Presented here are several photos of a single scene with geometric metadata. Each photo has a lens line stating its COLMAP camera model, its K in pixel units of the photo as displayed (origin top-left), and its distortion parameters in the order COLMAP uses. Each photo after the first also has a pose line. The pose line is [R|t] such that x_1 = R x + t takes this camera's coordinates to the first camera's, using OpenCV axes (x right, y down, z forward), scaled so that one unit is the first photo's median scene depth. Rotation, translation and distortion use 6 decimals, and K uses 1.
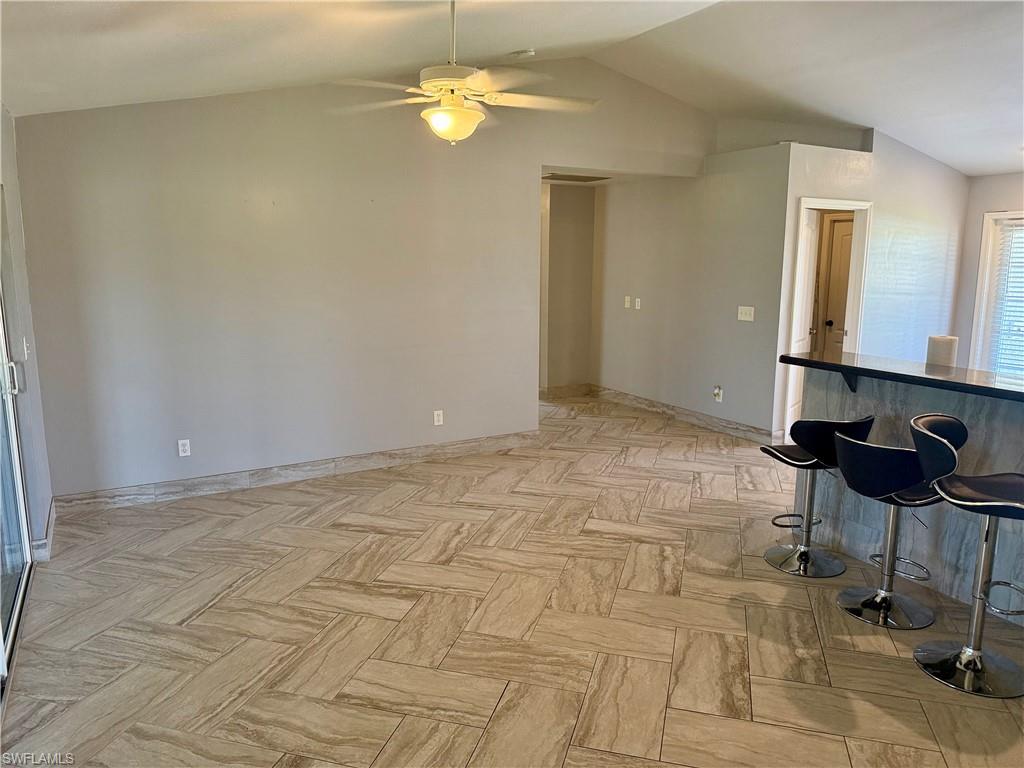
lens RADIAL K [[727.6, 0, 508.3], [0, 727.6, 381.1], [0, 0, 1]] dist [0.081552, -0.011608]
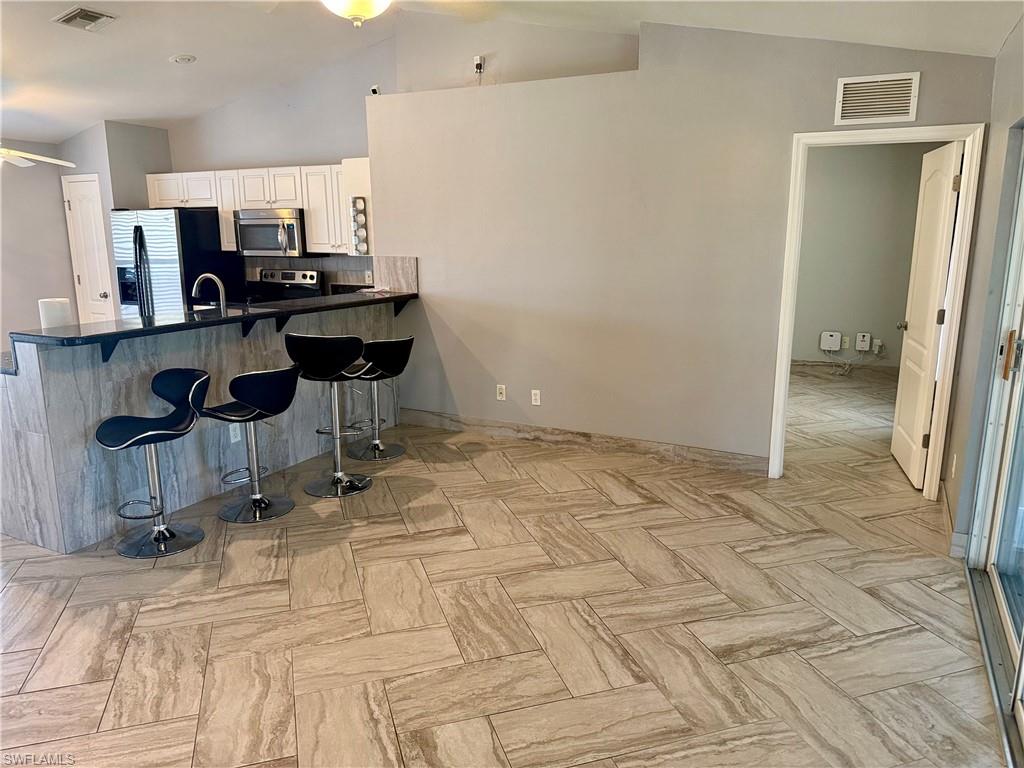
lens RADIAL K [[727.6, 0, 508.1], [0, 727.6, 386.8], [0, 0, 1]] dist [0.081552, -0.011608]
pose [[-0.553735, -0.178237, 0.813393, -0.752679], [0.148639, 0.939977, 0.307164, -0.216549], [-0.819319, 0.290989, -0.494005, 1.354179]]
